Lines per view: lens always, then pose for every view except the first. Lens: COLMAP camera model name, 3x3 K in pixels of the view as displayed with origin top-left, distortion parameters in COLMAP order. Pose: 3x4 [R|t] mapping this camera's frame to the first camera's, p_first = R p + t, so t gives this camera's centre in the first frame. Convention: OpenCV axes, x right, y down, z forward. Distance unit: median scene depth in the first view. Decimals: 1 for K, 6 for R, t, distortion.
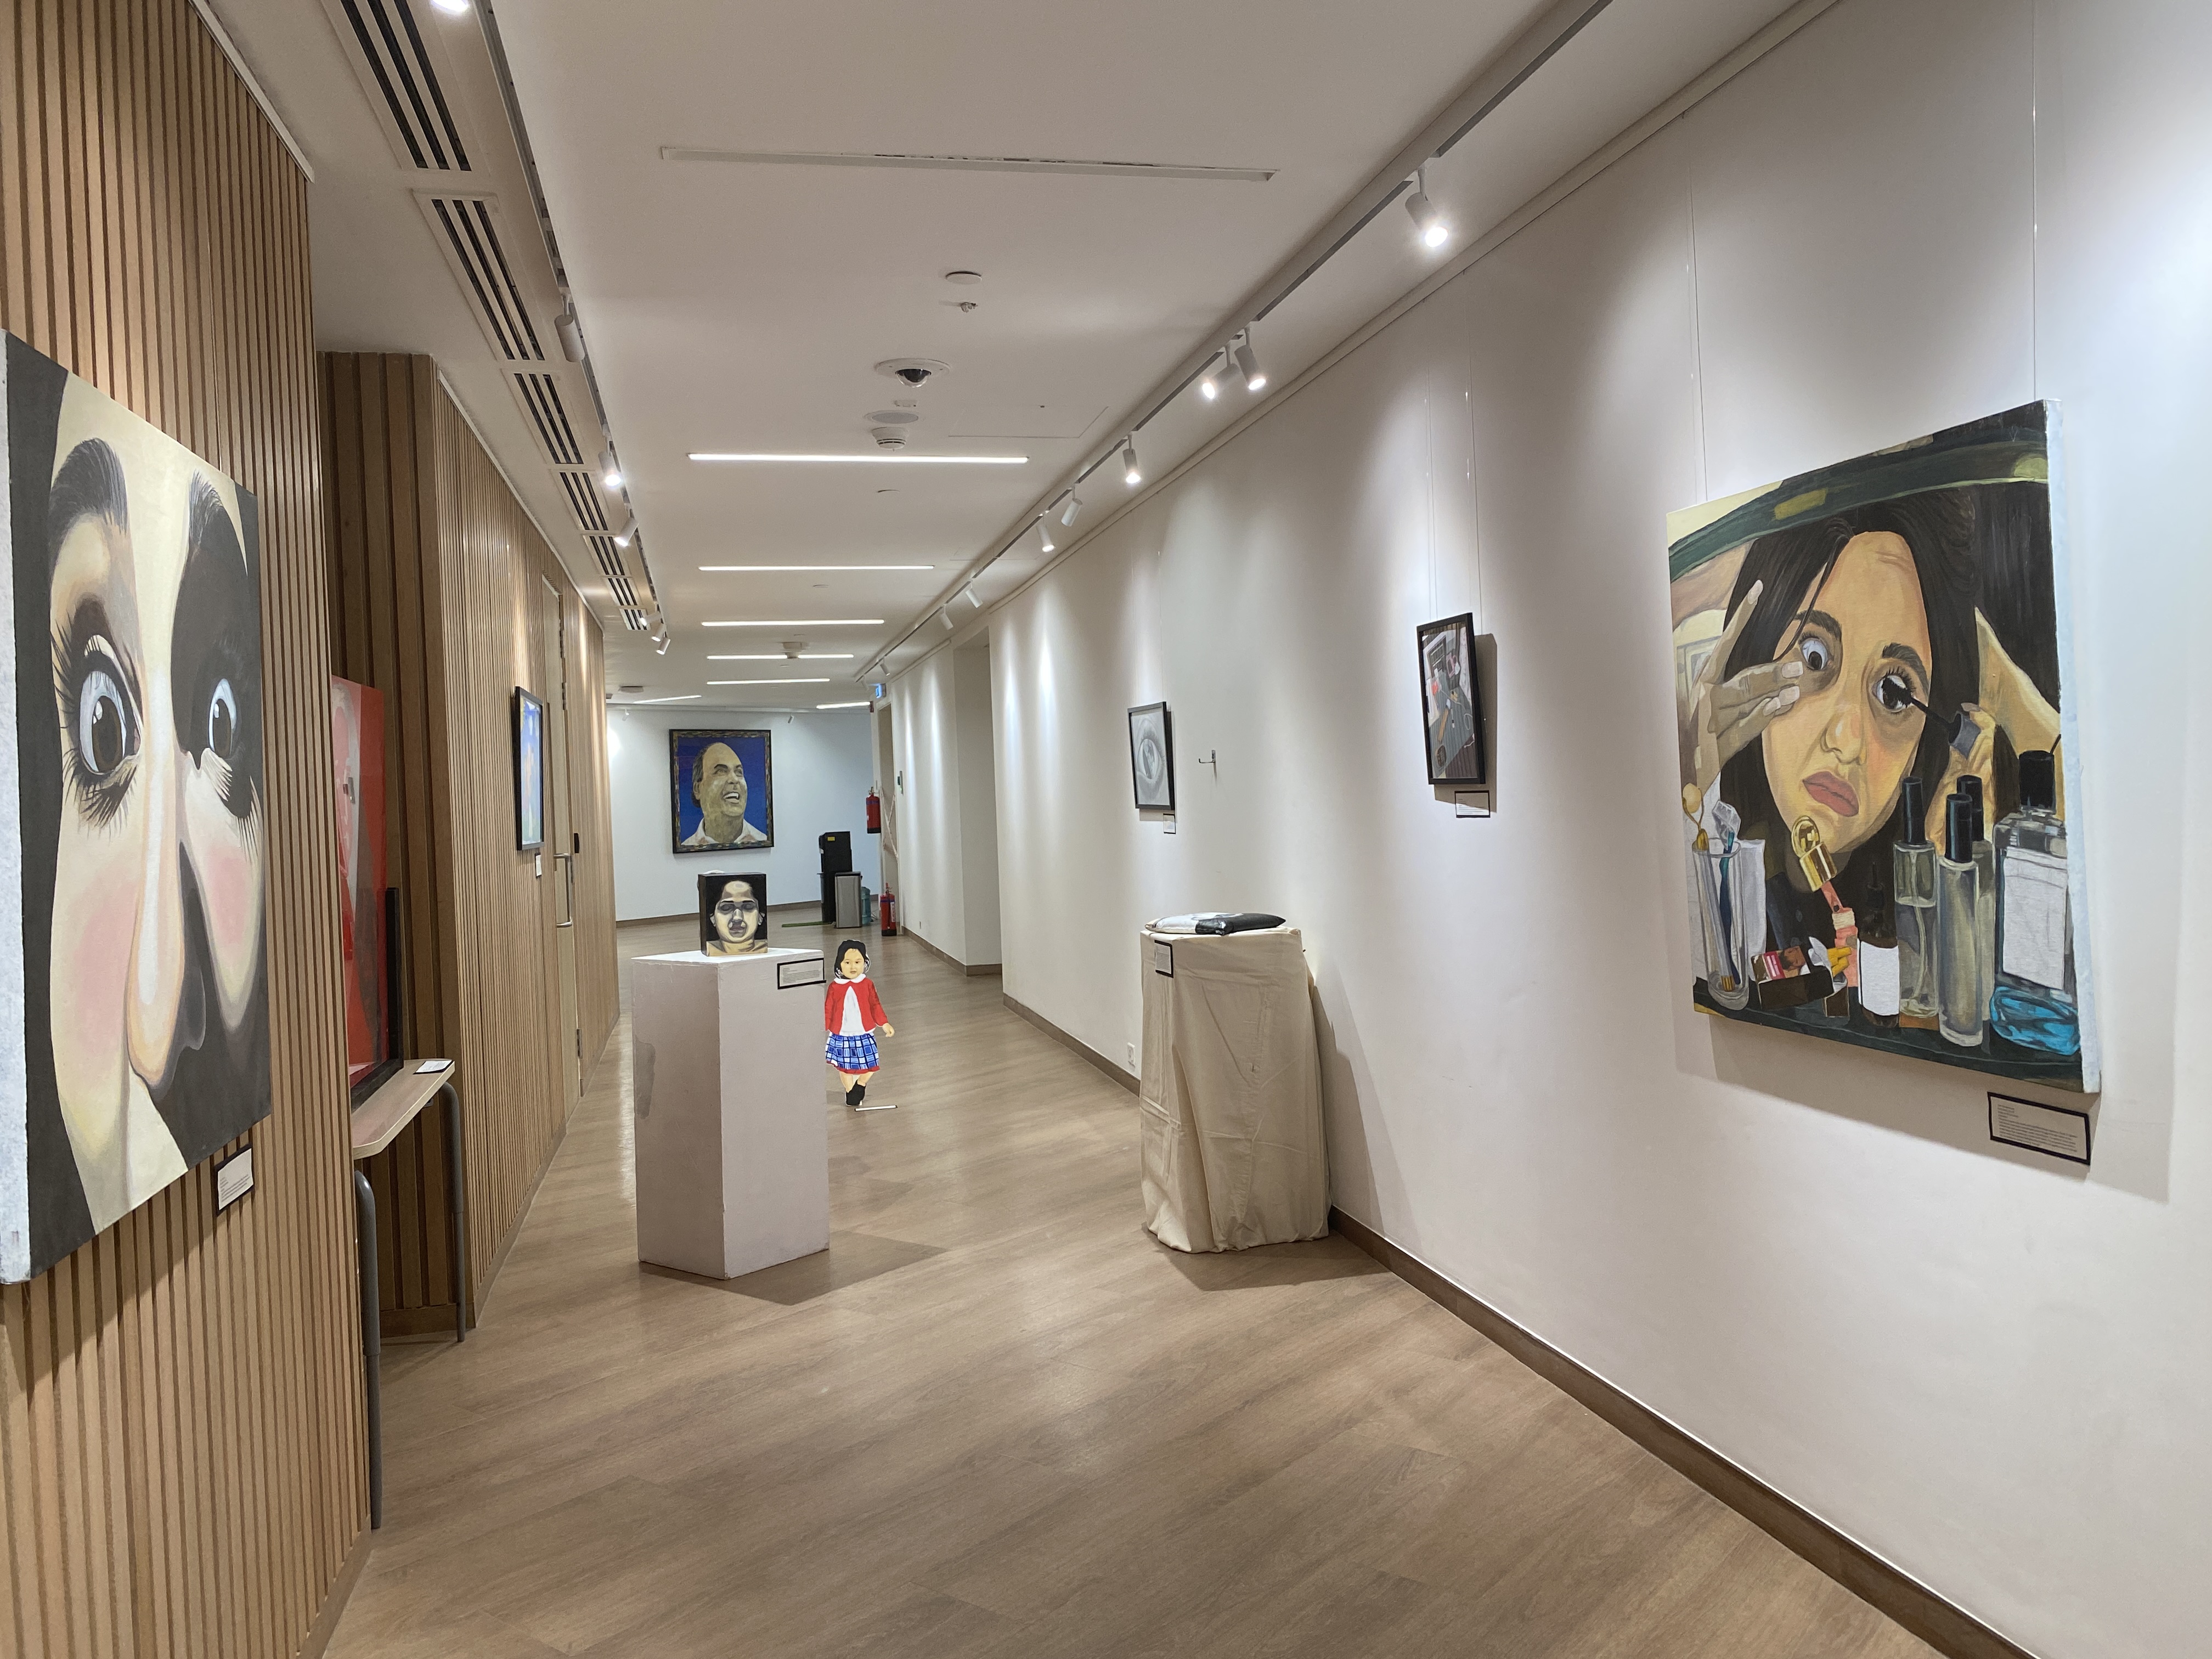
lens RADIAL K [[1635.0, 0, 1100.9], [0, 1635.0, 827.1], [0, 0, 1]] dist [0.010478, -0.011923]
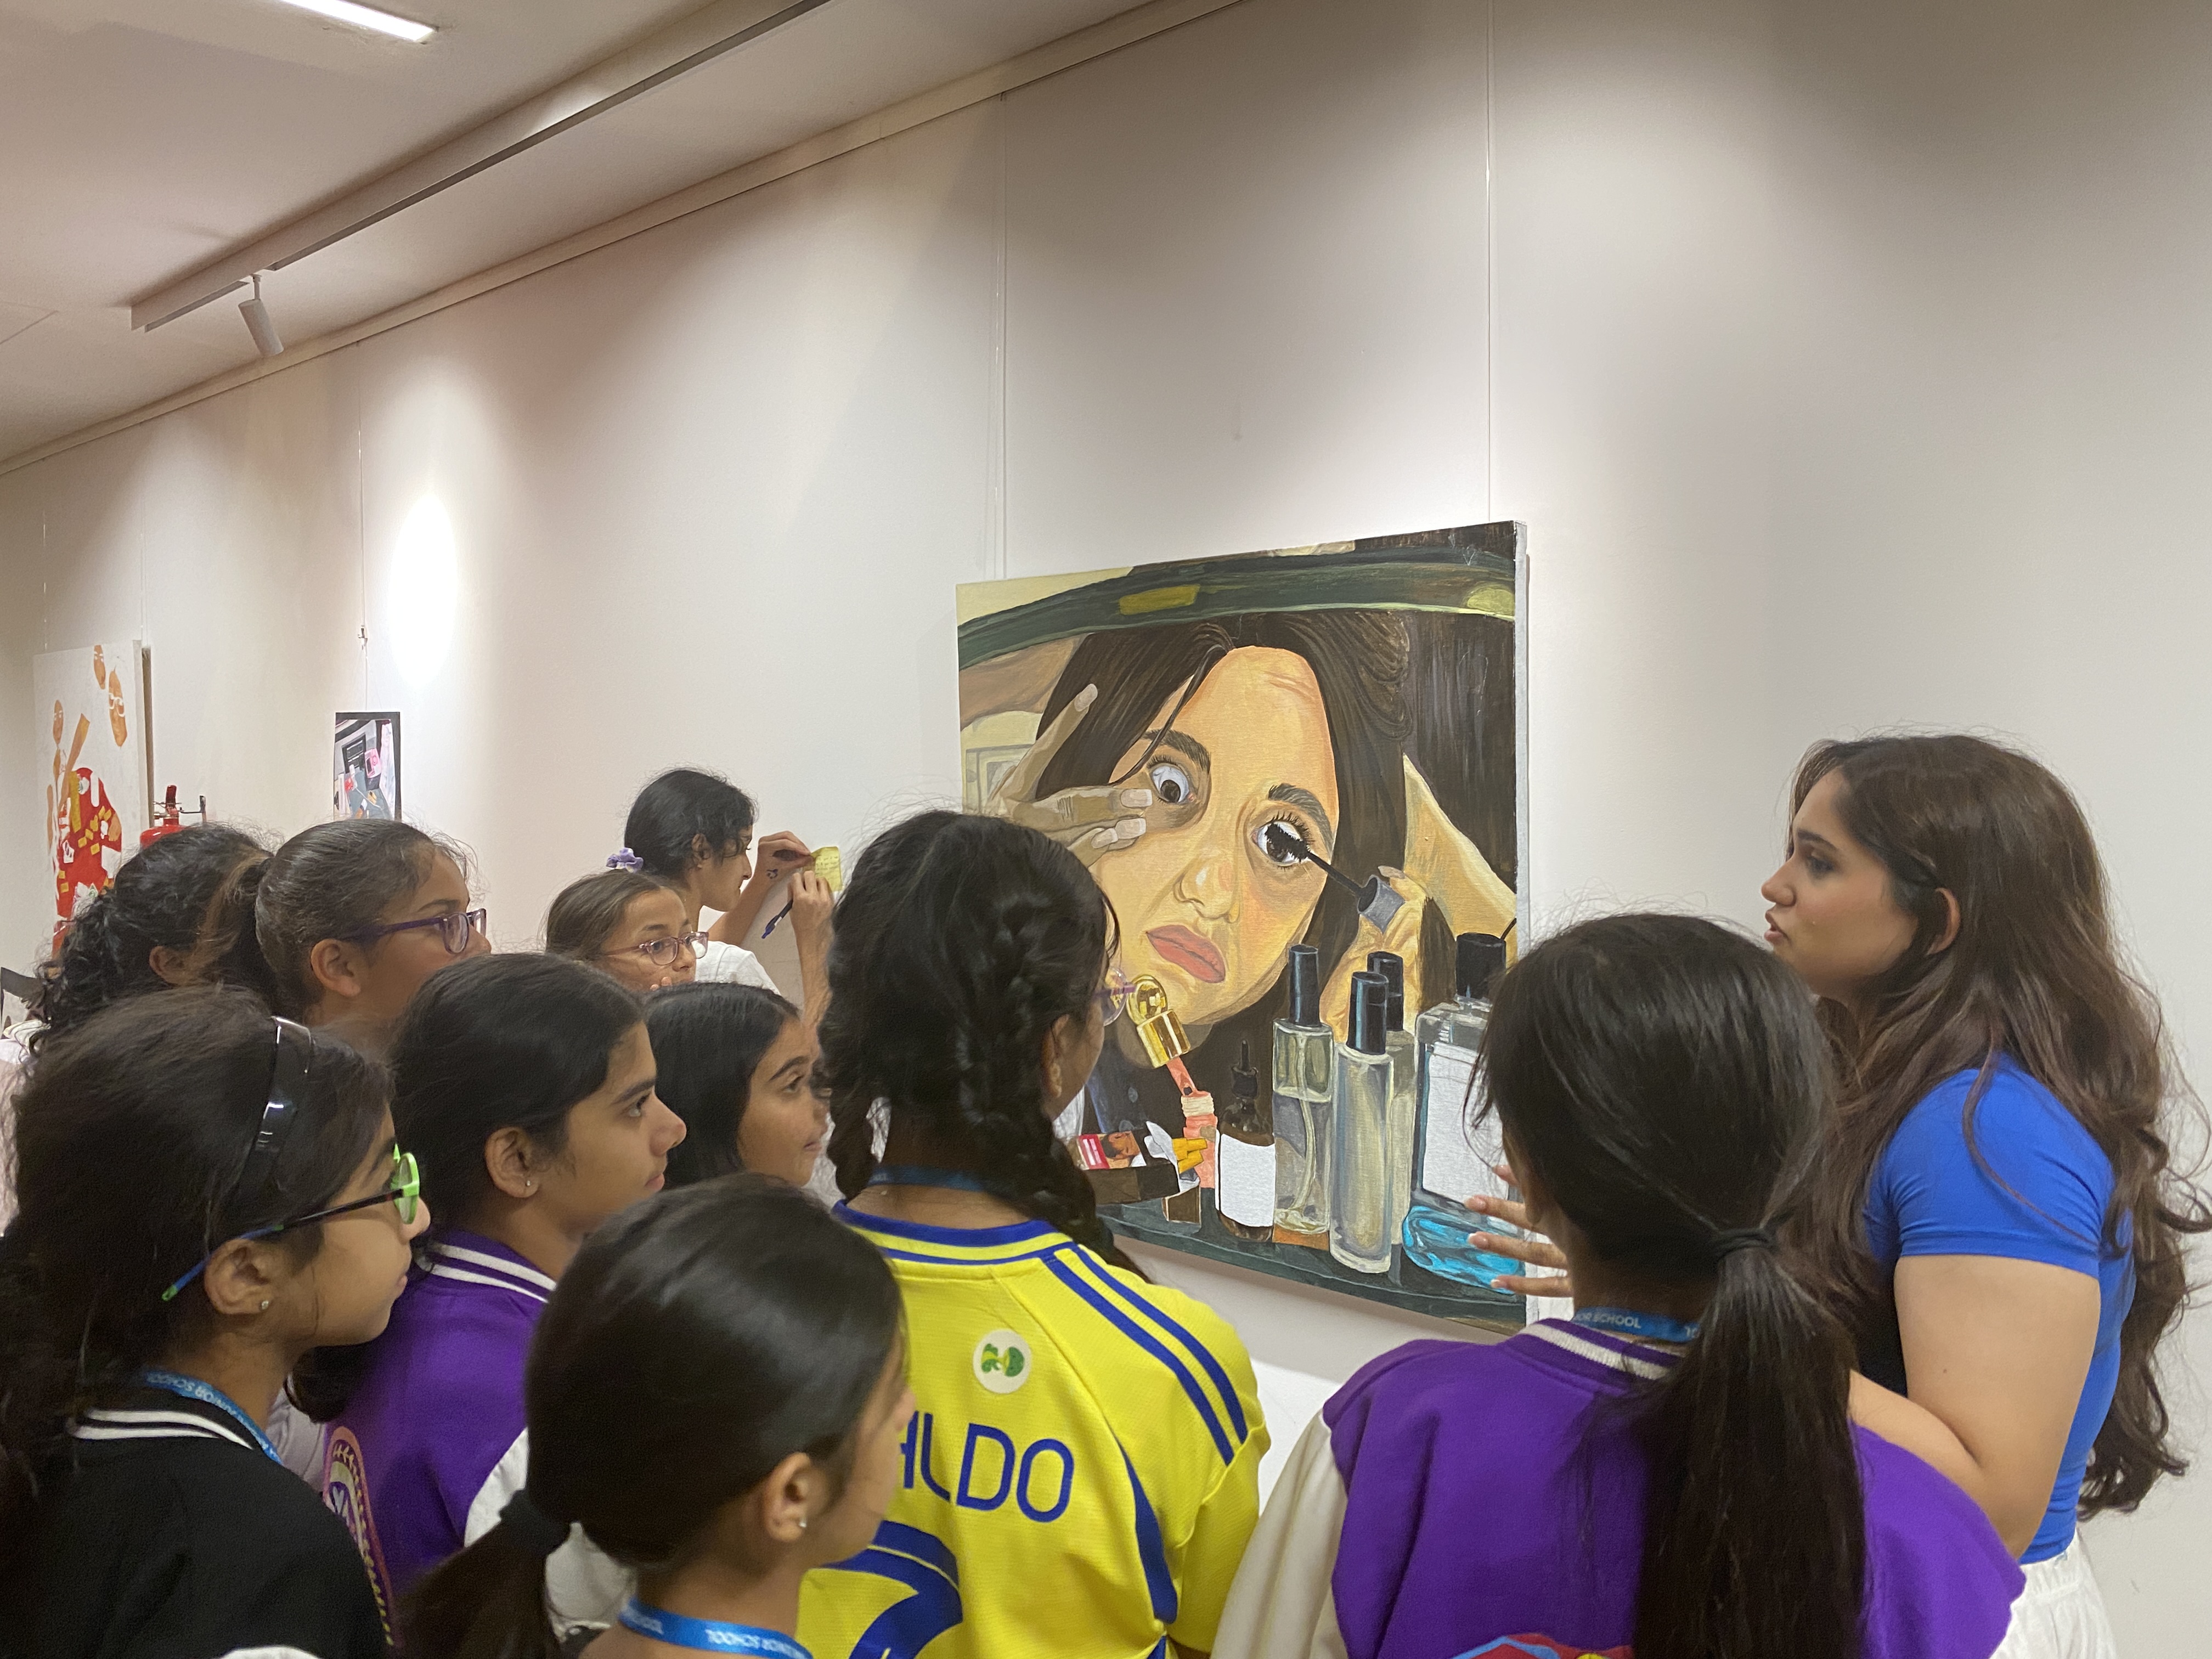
lens RADIAL K [[1635.0, 0, 1109.9], [0, 1635.0, 837.6], [0, 0, 1]] dist [0.010478, -0.011923]
pose [[0.829116, 0.031136, 0.558209, -0.054429], [-0.024346, 0.999512, -0.019588, -0.066795], [-0.558547, 0.002651, 0.829469, 0.362890]]
